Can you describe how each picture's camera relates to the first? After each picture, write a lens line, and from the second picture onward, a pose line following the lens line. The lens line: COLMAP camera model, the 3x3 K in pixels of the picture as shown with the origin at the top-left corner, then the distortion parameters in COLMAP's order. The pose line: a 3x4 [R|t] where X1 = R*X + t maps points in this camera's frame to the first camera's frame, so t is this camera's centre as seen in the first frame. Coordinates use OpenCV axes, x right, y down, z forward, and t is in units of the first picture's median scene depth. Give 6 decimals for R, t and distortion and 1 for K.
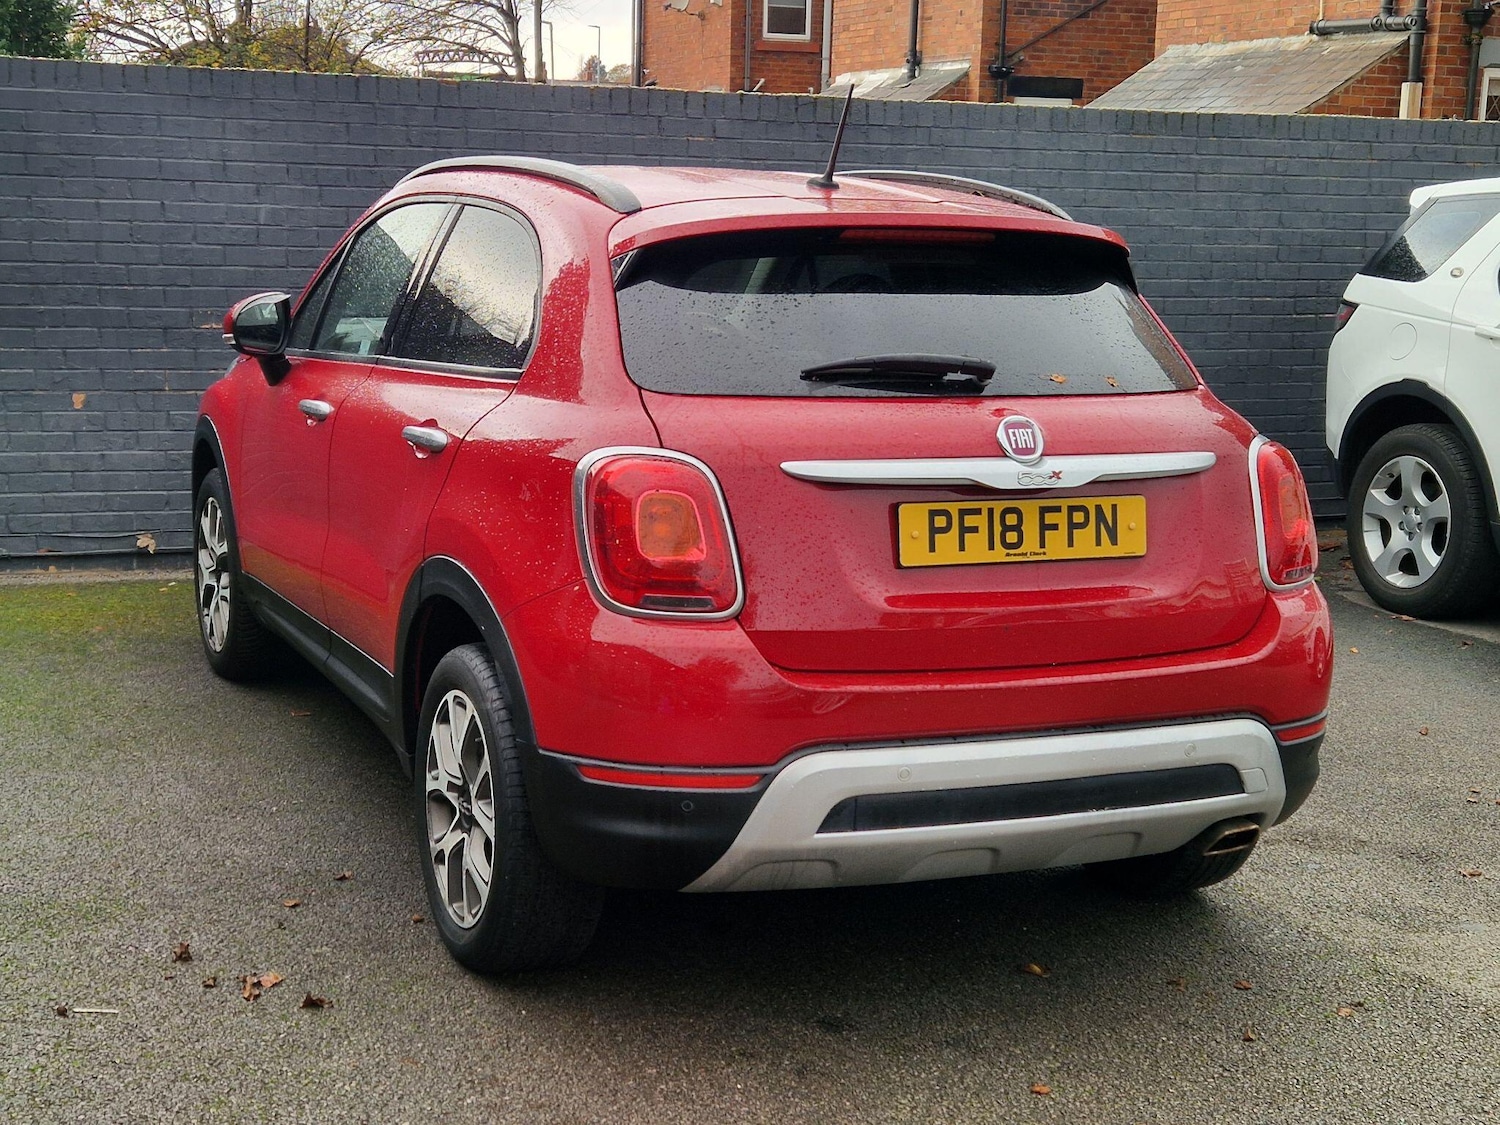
lens RADIAL K [[2102.2, 0, 759.2], [0, 2102.2, 567.3], [0, 0, 1]] dist [0.093288, 0.000000]
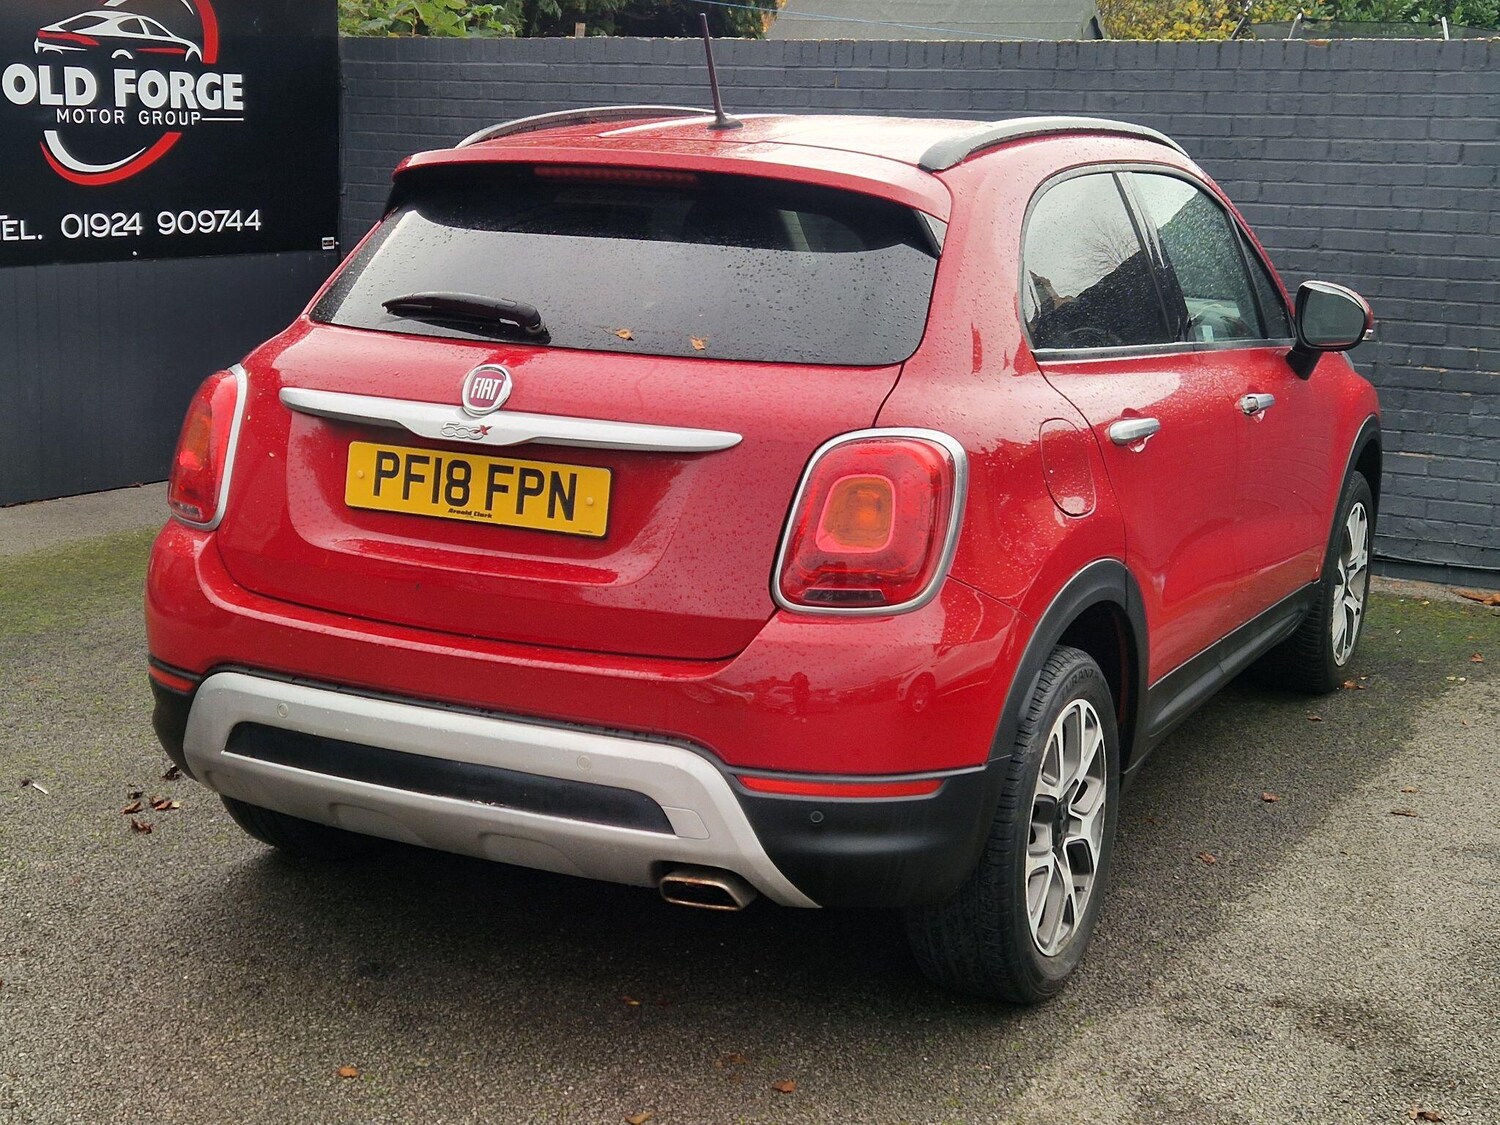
lens RADIAL K [[2268.3, 0, 800.7], [0, 2268.3, 578.2], [0, 0, 1]] dist [0.099828, 0.000000]
pose [[0.662492, 0.135771, -0.736662, 0.904414], [-0.145413, 0.988039, 0.051329, -0.047373], [0.734819, 0.073115, 0.674311, 0.410277]]
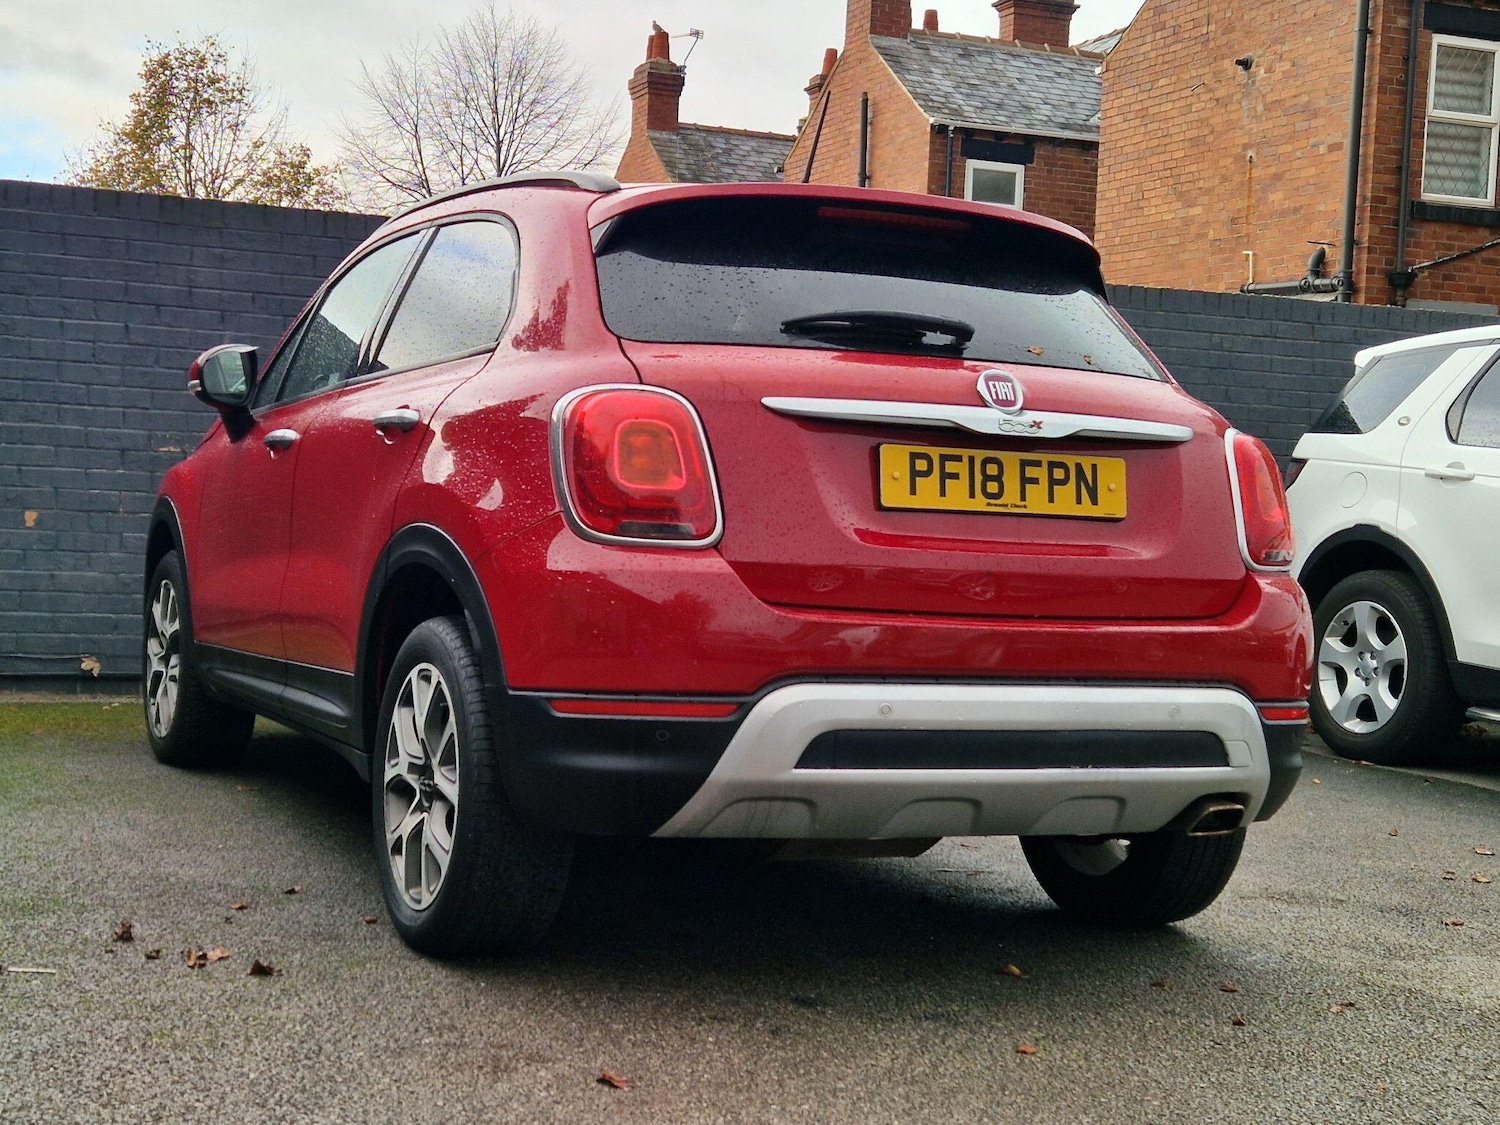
lens RADIAL K [[2102.2, 0, 743.3], [0, 2102.2, 571.5], [0, 0, 1]] dist [0.093288, 0.000000]
pose [[0.999670, 0.014776, 0.021029, -0.016291], [-0.011766, 0.990543, -0.136694, 0.151518], [-0.022850, 0.136402, 0.990390, 0.026281]]
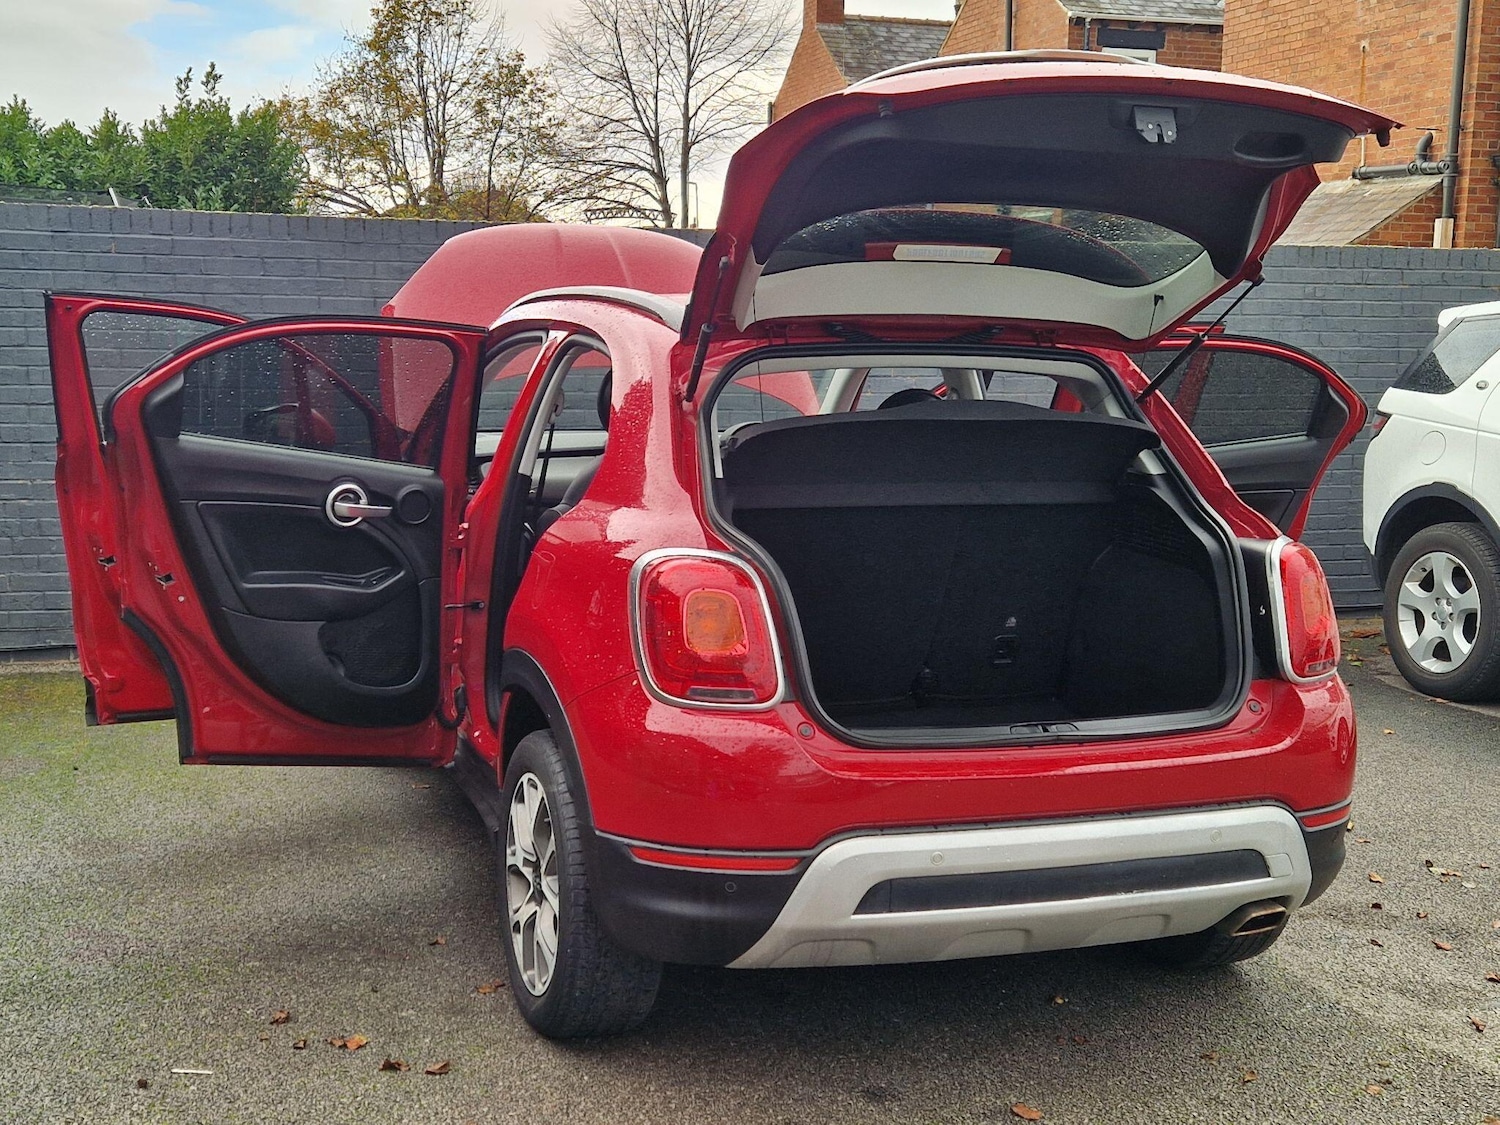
lens RADIAL K [[1814.5, 0, 760.1], [0, 1814.5, 568.0], [0, 0, 1]] dist [0.086974, 0.000000]
pose [[0.997949, -0.001992, -0.063975, 0.035190], [-0.000751, 0.999082, -0.042837, -0.007008], [0.064002, 0.042797, 0.997032, 0.072183]]
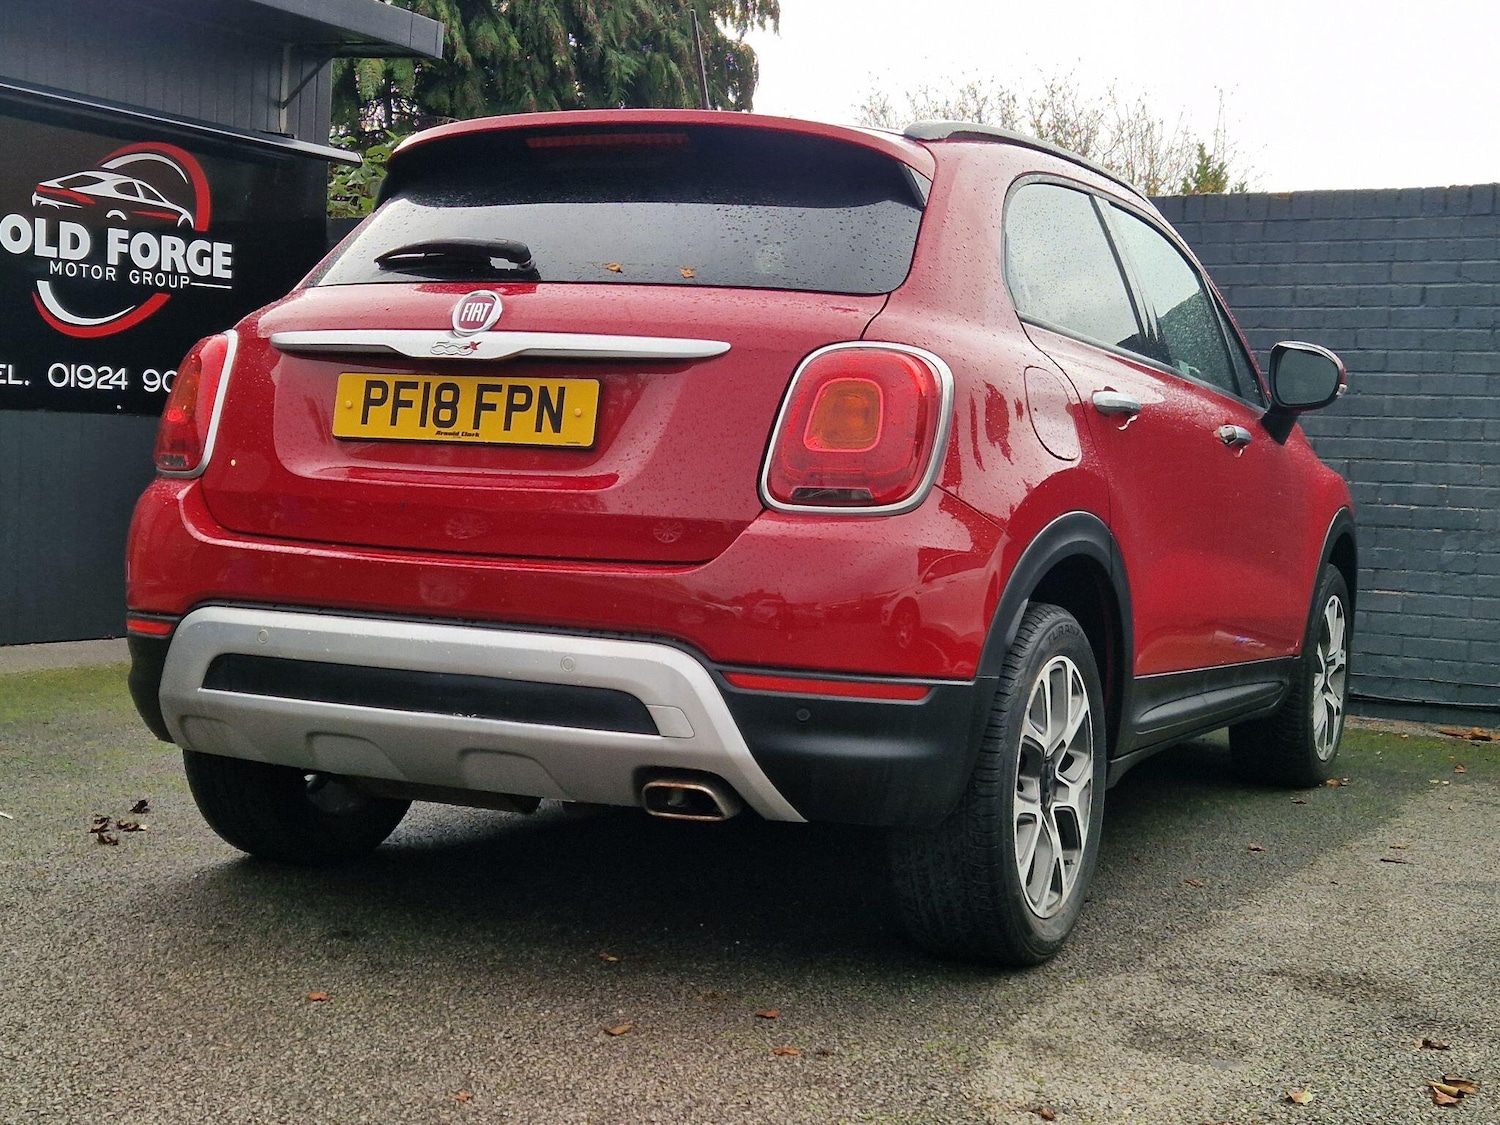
lens RADIAL K [[2268.3, 0, 772.3], [0, 2268.3, 585.7], [0, 0, 1]] dist [0.099828, 0.000000]
pose [[0.664639, 0.035584, -0.746317, 0.909276], [-0.151582, 0.984515, -0.088051, 0.118962], [0.731627, 0.171650, 0.659741, 0.426698]]
